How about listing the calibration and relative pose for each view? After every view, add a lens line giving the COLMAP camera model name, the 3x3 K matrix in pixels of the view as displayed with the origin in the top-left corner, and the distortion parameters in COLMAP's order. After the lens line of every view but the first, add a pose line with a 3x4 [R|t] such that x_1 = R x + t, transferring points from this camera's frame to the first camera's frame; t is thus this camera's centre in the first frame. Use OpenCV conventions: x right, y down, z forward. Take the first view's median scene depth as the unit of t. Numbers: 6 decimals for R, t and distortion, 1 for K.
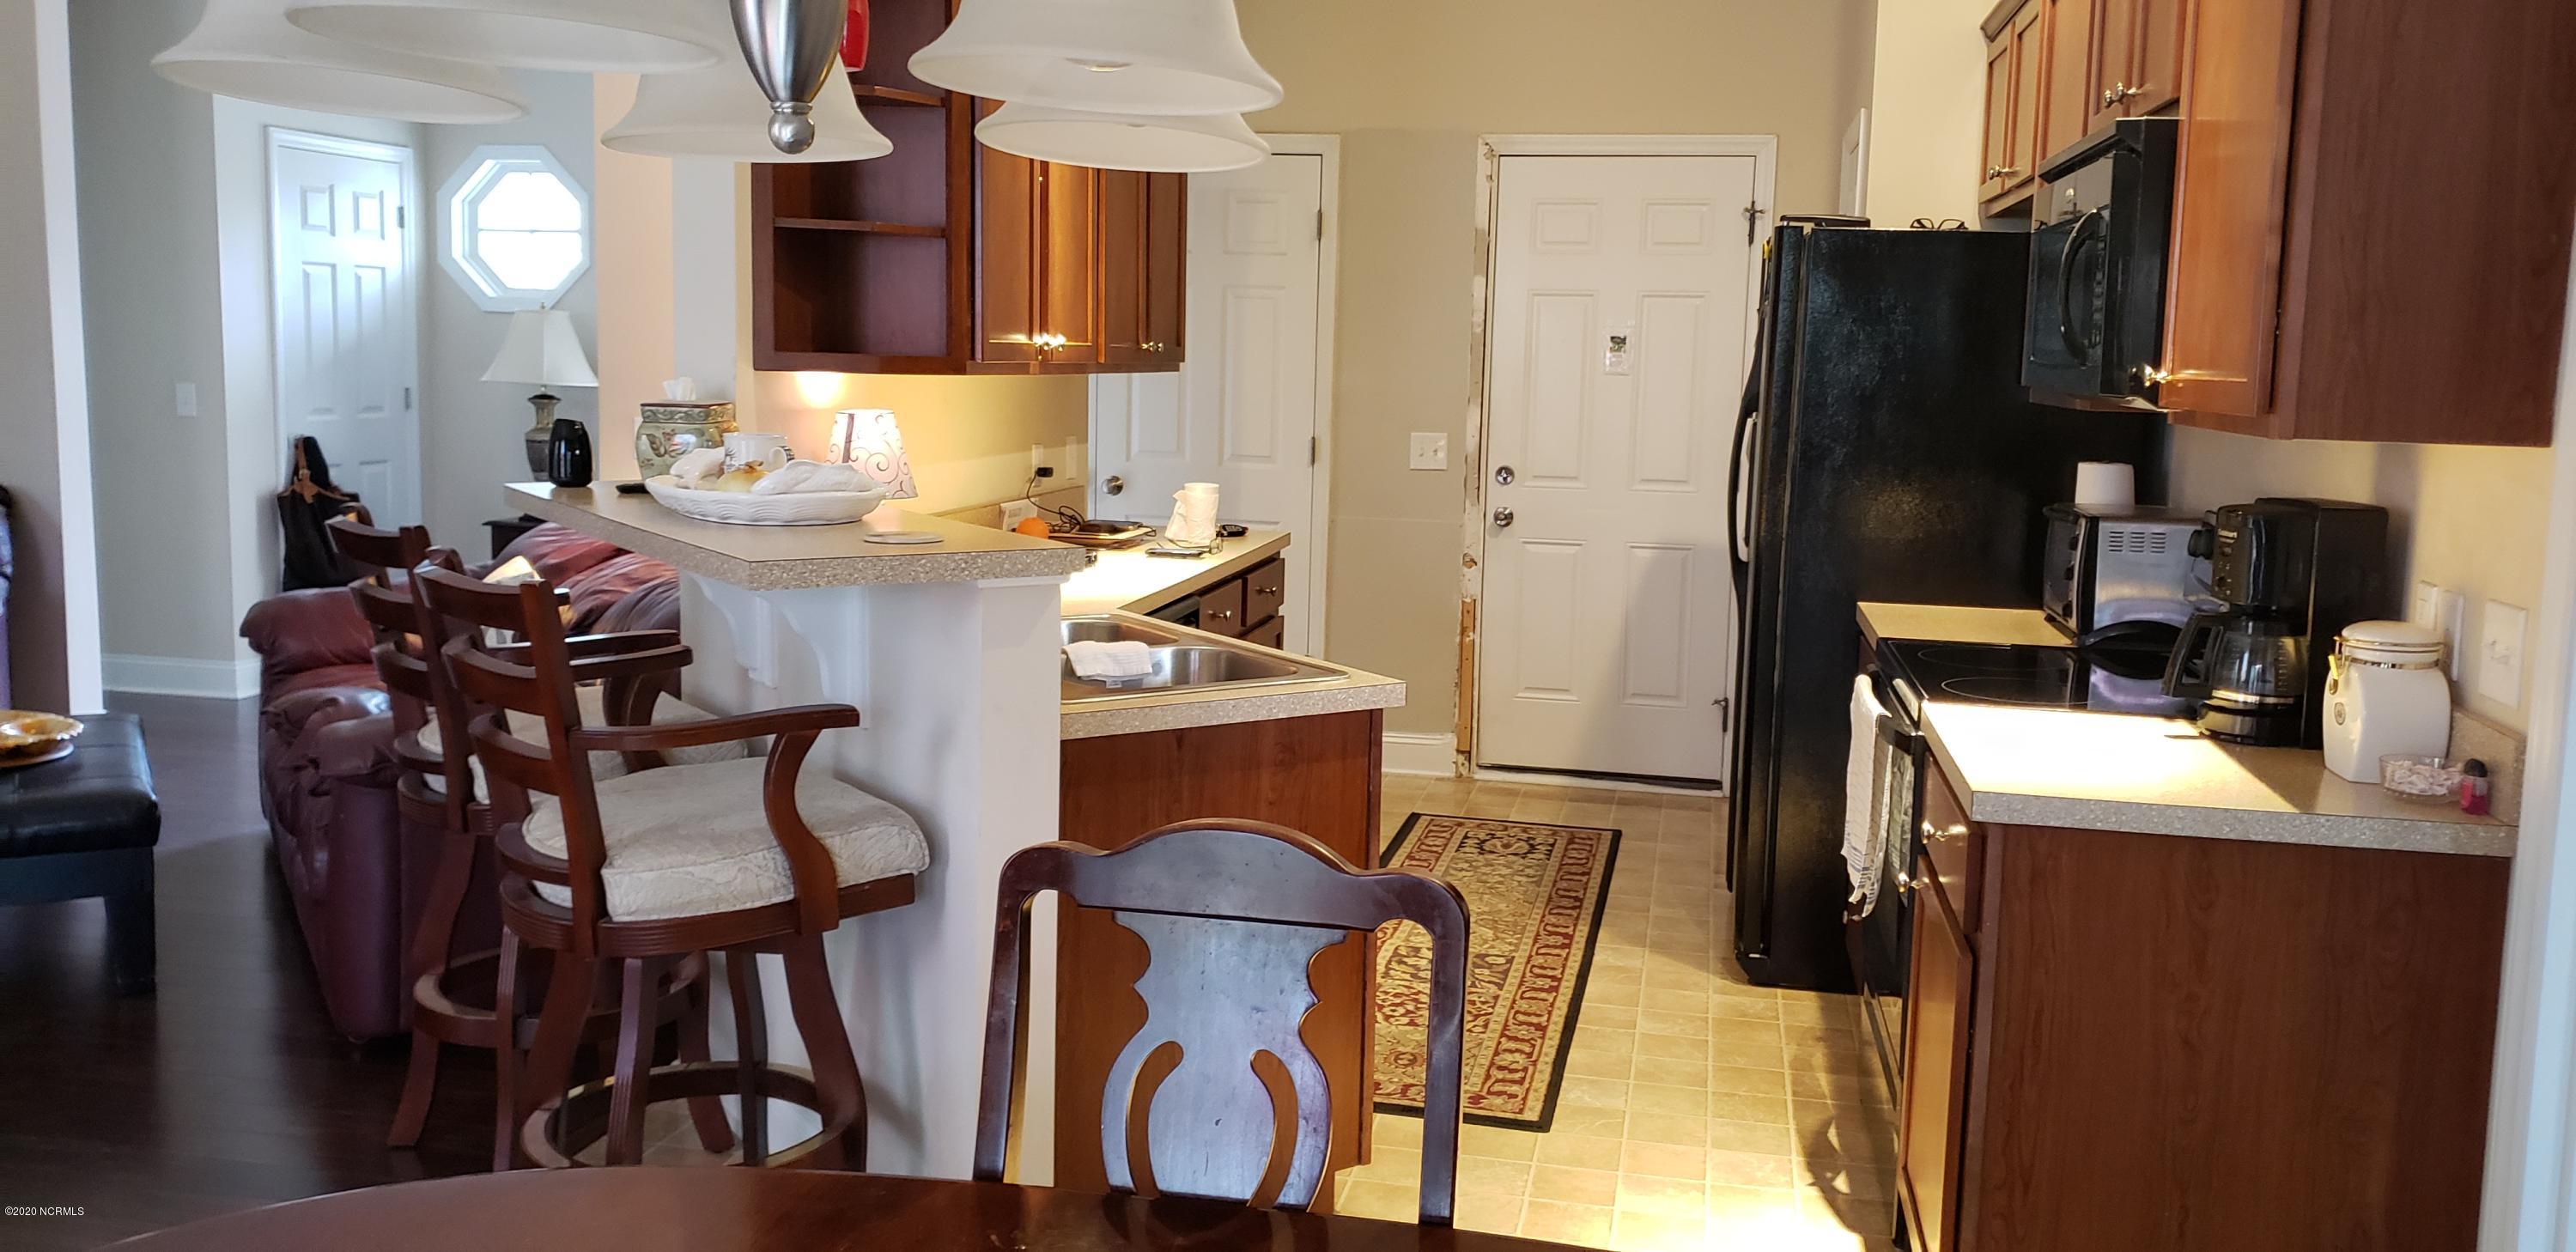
lens RADIAL K [[2023.3, 0, 1285.6], [0, 2023.3, 619.0], [0, 0, 1]] dist [0.028856, -0.039535]
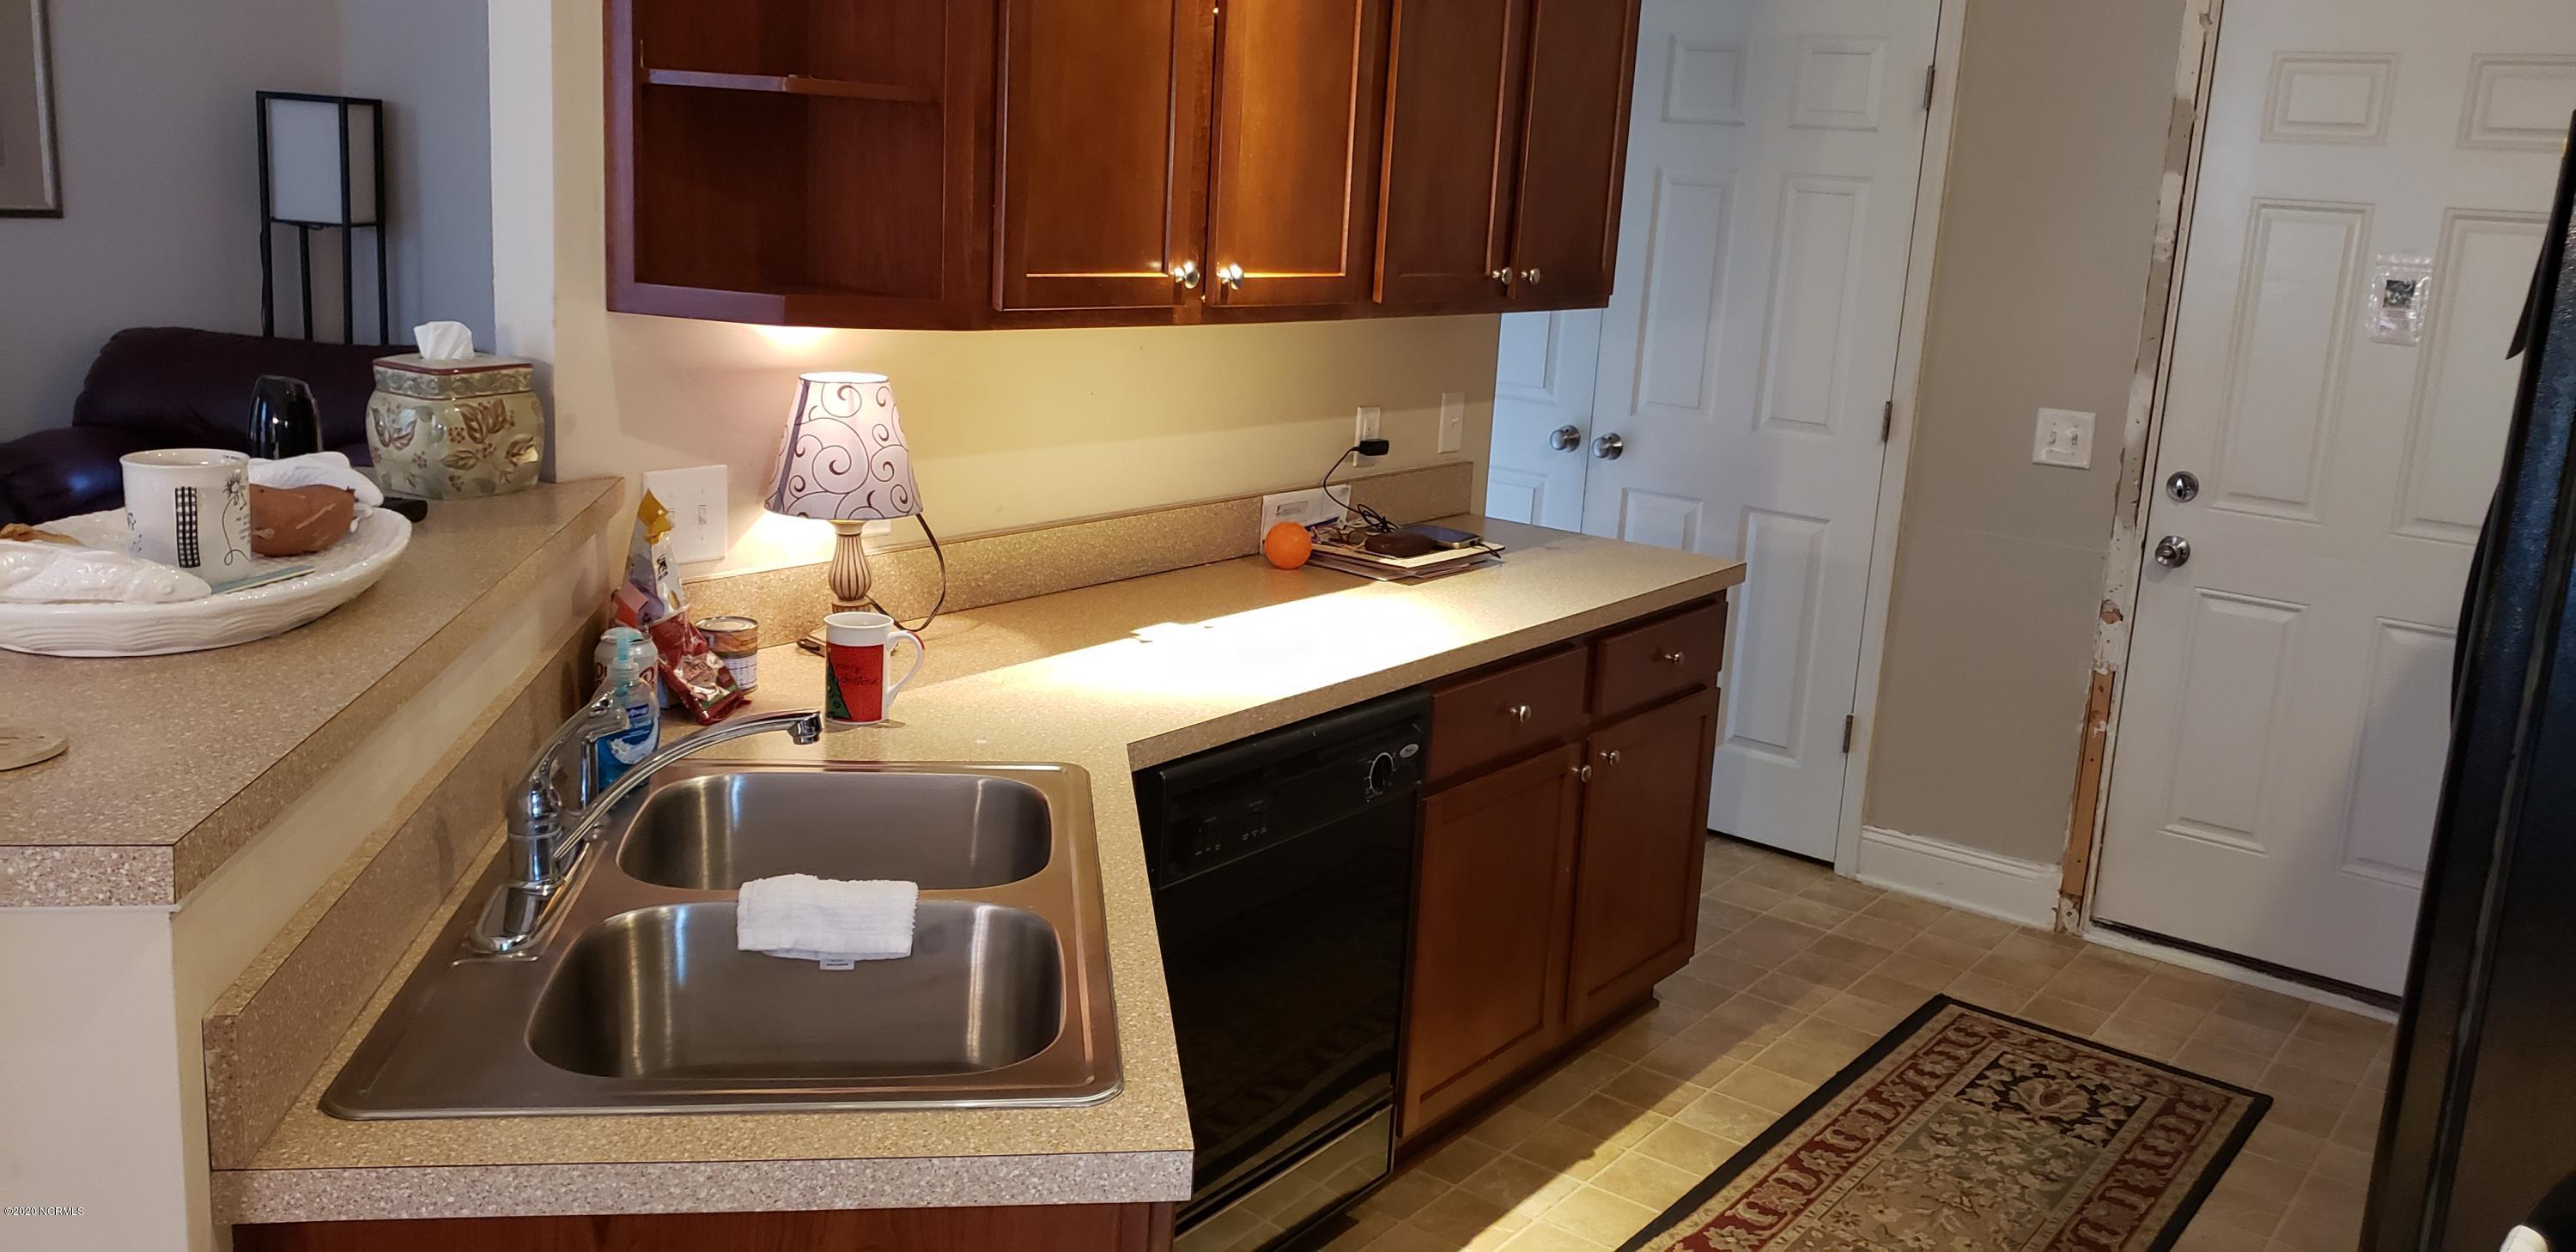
lens RADIAL K [[2023.3, 0, 1331.3], [0, 2023.3, 574.2], [0, 0, 1]] dist [0.028856, -0.039535]
pose [[0.907729, 0.112695, -0.404139, 0.126984], [-0.092884, 0.993327, 0.068367, -0.062711], [0.409147, -0.024520, 0.912139, 0.303593]]
